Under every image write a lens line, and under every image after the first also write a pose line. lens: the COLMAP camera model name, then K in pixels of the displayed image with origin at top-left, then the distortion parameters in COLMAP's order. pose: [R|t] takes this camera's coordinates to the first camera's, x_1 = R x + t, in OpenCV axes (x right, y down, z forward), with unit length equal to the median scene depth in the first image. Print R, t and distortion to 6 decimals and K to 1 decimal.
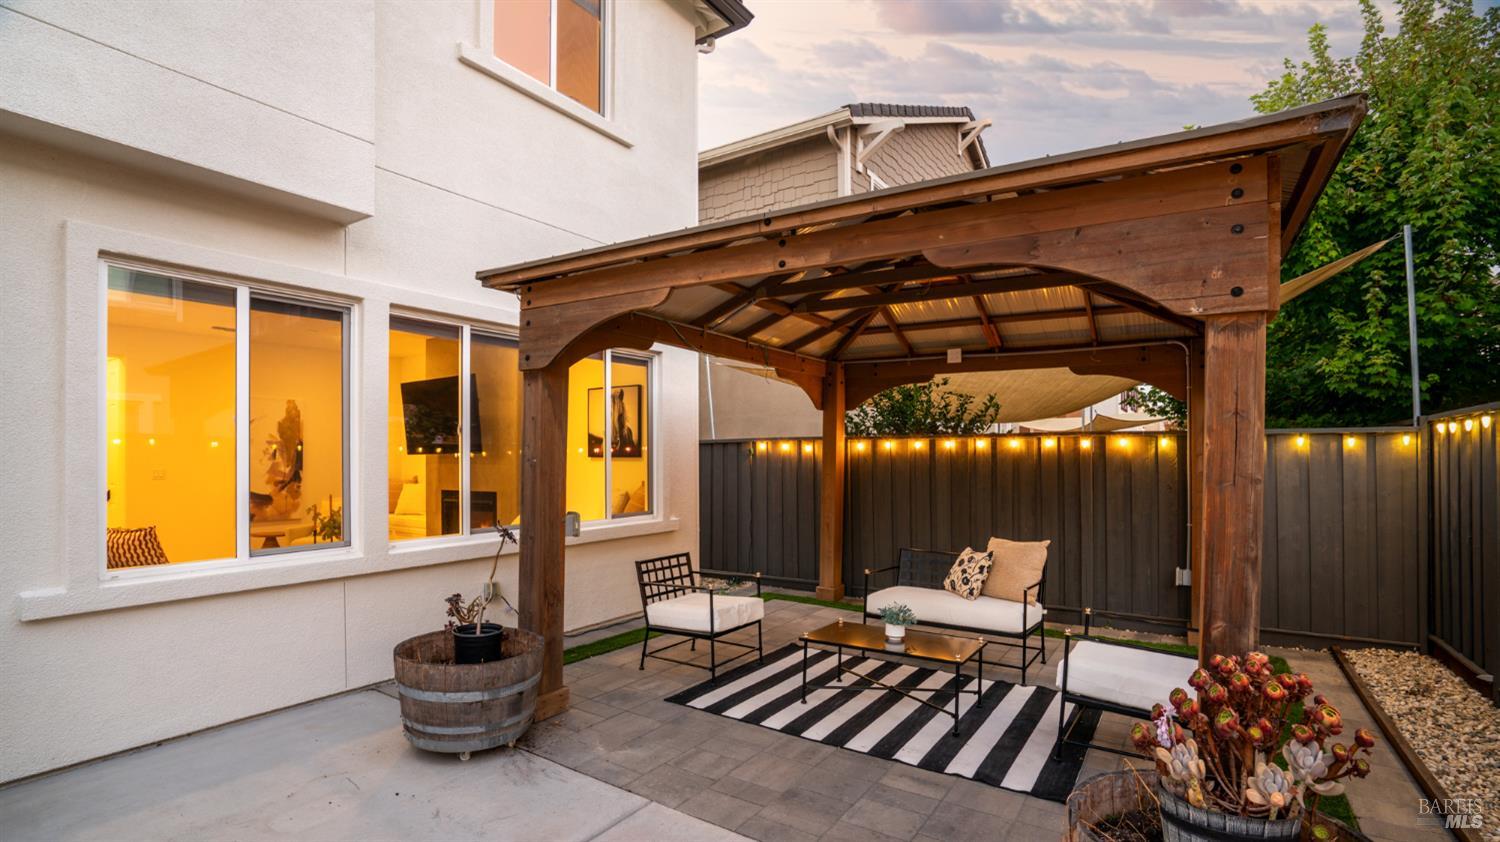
lens RADIAL K [[687.2, 0, 749.1], [0, 687.2, 448.9], [0, 0, 1]] dist [-0.054816, 0.019579]
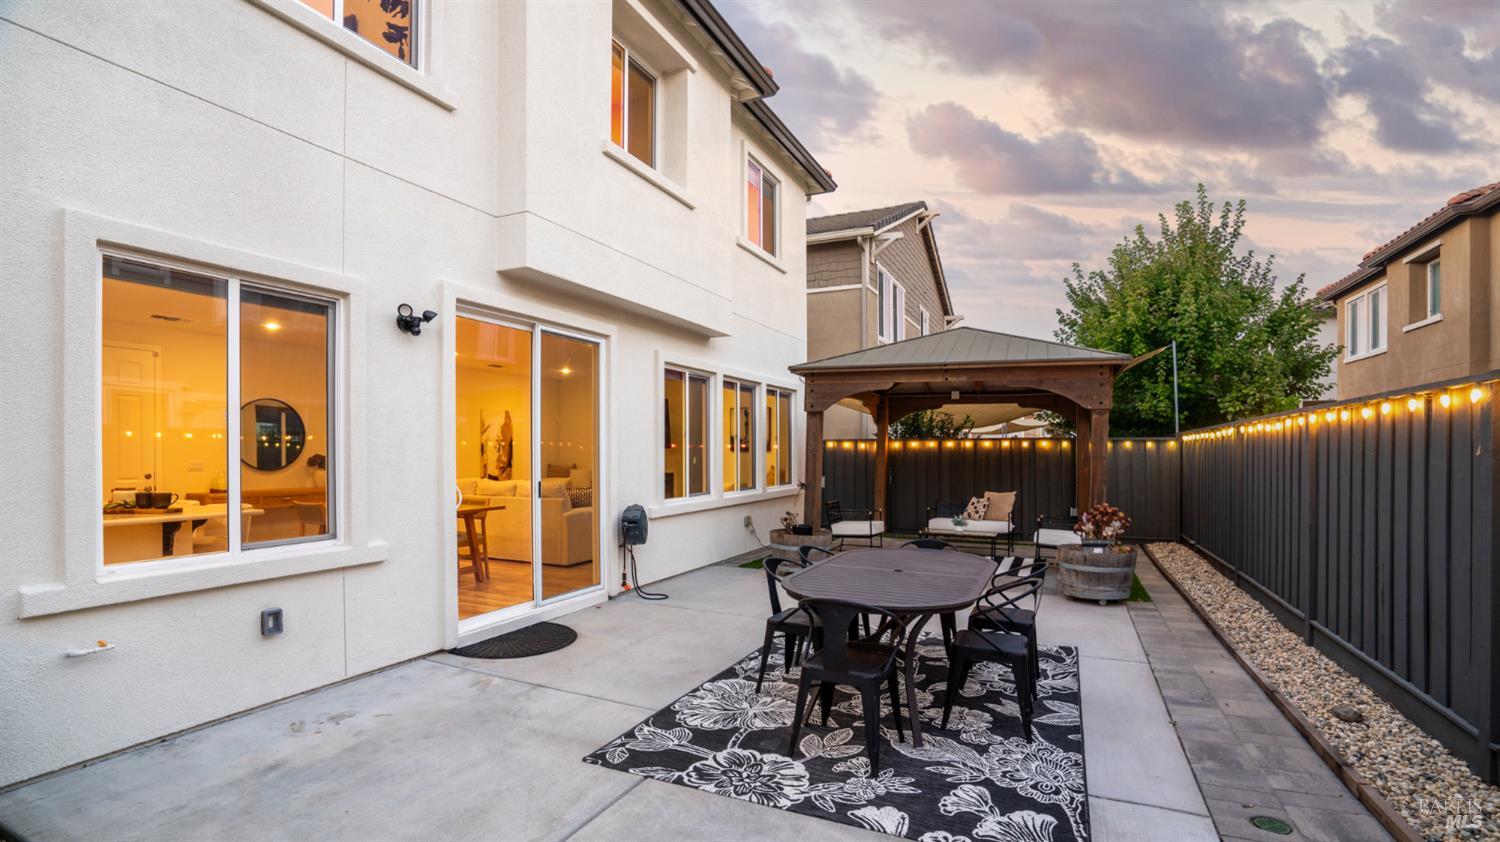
lens RADIAL K [[687.2, 0, 749.1], [0, 687.2, 448.9], [0, 0, 1]] dist [-0.054816, 0.019579]
pose [[0.987958, 0.002276, 0.154705, -0.616866], [-0.003587, 0.999960, 0.008195, -0.008036], [-0.154680, -0.008651, 0.987927, -0.836280]]
